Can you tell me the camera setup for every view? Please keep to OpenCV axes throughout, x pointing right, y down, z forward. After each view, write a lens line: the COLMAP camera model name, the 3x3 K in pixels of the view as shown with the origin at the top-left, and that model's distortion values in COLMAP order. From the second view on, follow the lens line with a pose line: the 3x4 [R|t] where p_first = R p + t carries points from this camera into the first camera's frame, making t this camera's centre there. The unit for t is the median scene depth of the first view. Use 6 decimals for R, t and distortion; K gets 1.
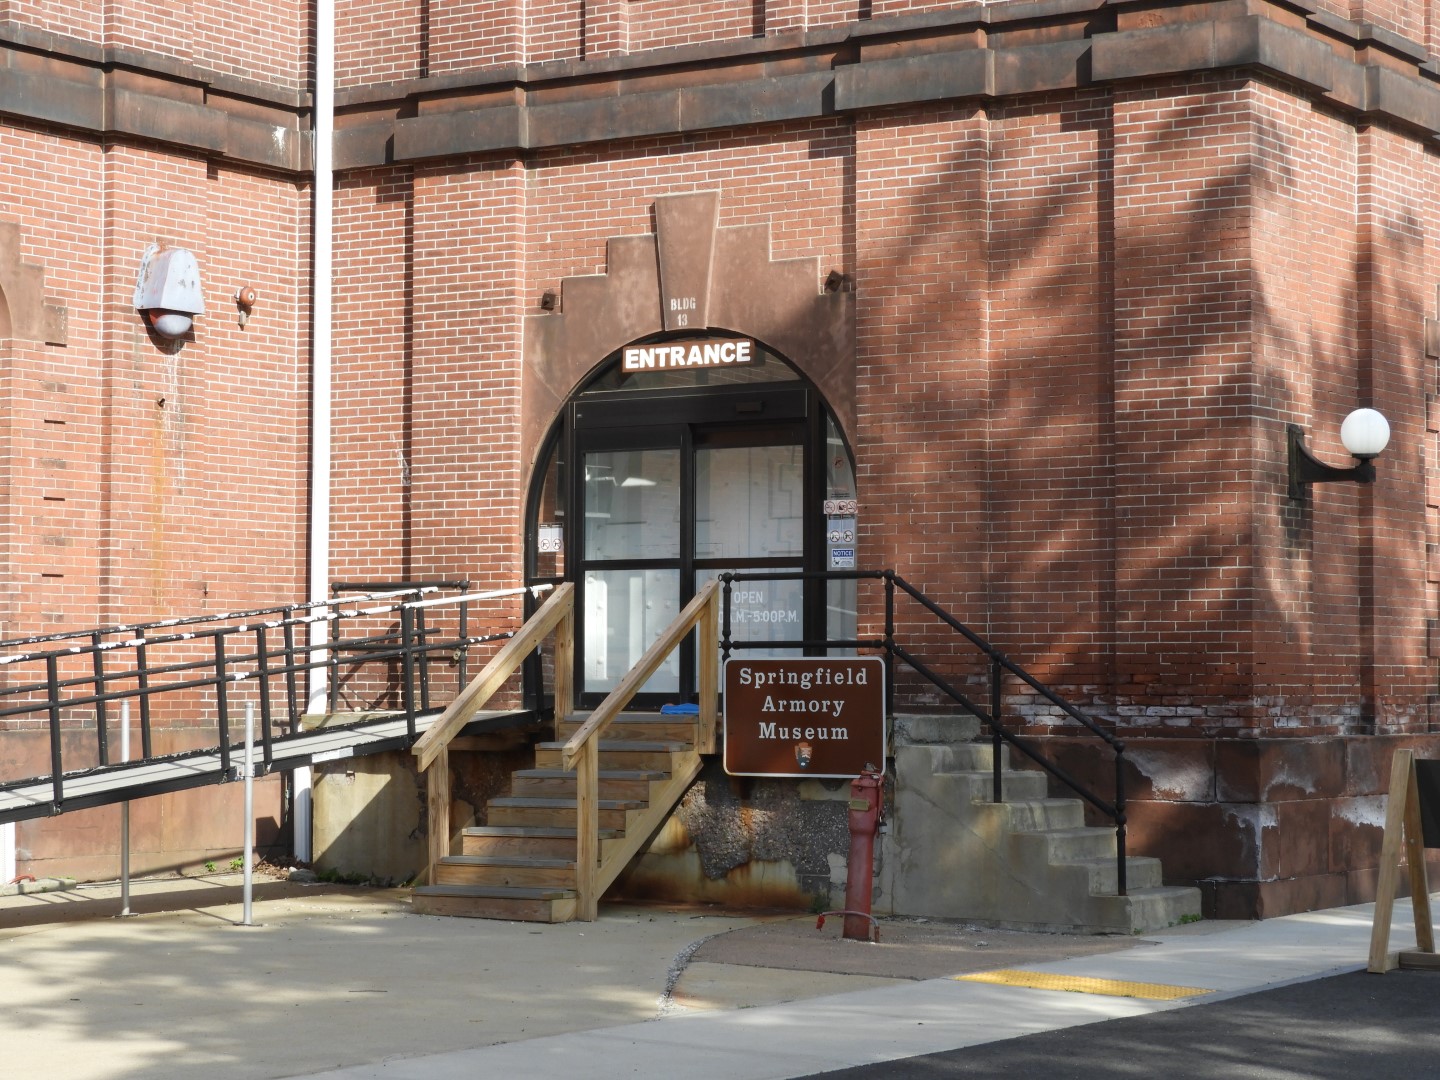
lens RADIAL K [[3322.0, 0, 718.9], [0, 3322.0, 541.2], [0, 0, 1]] dist [-0.075022, 0.000000]
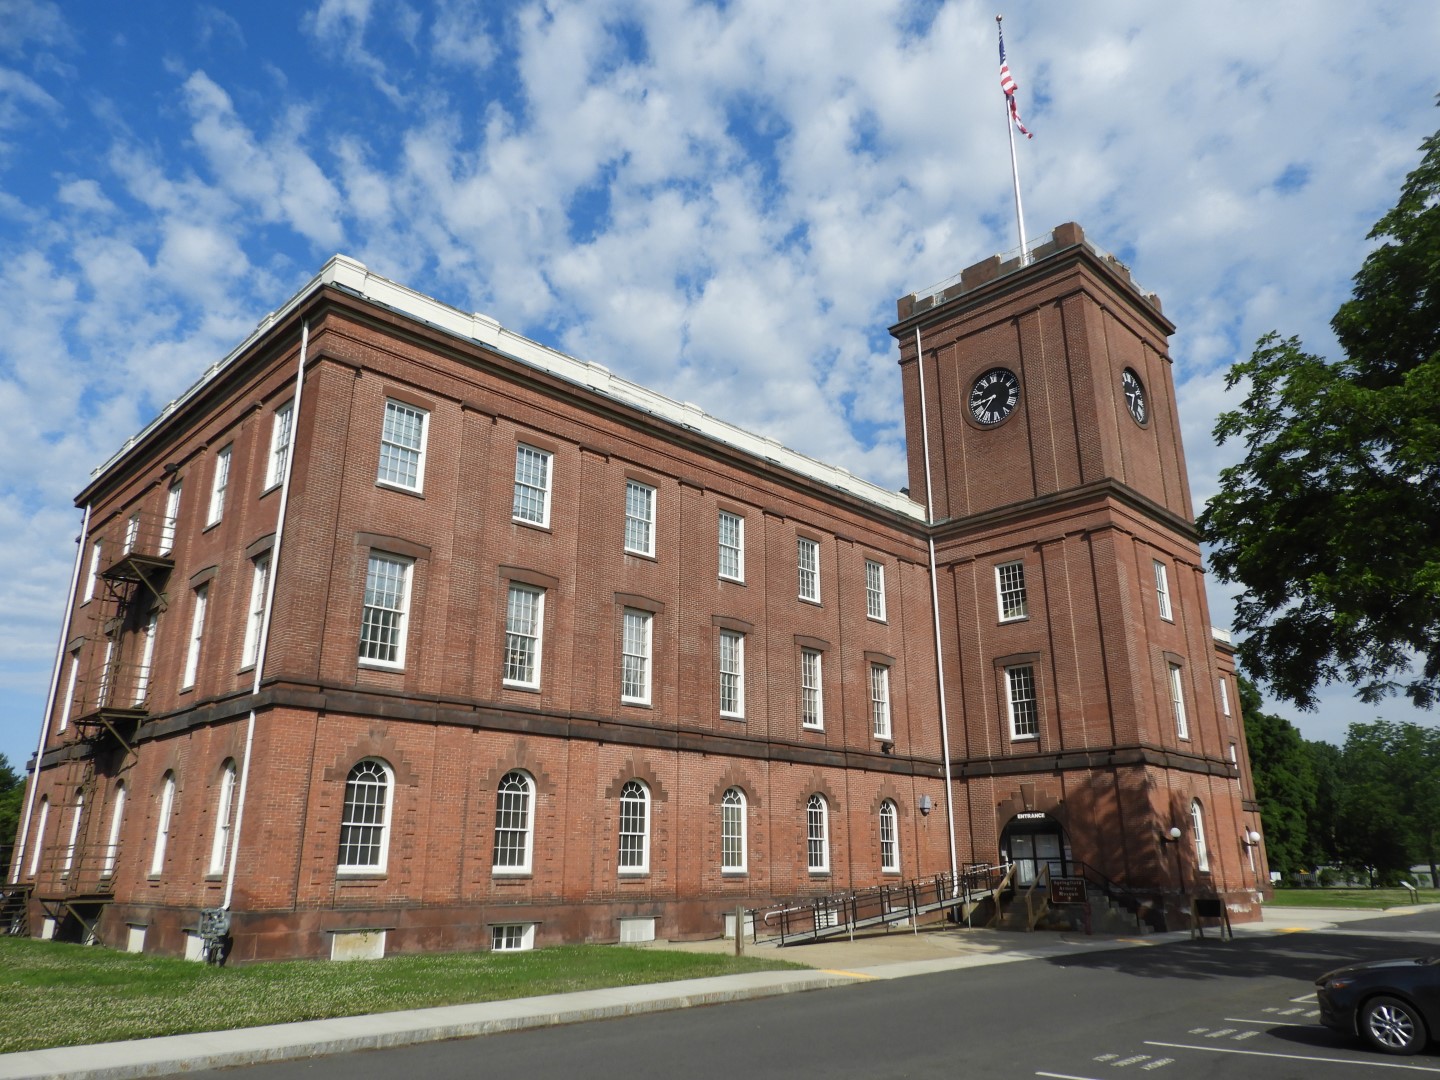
lens RADIAL K [[1018.1, 0, 726.3], [0, 1018.1, 535.2], [0, 0, 1]] dist [0.000438, -0.003043]
pose [[0.981016, -0.066650, -0.182114, -0.168407], [0.013641, 0.960475, -0.278032, -0.045122], [0.193447, 0.270270, 0.943150, -0.741486]]
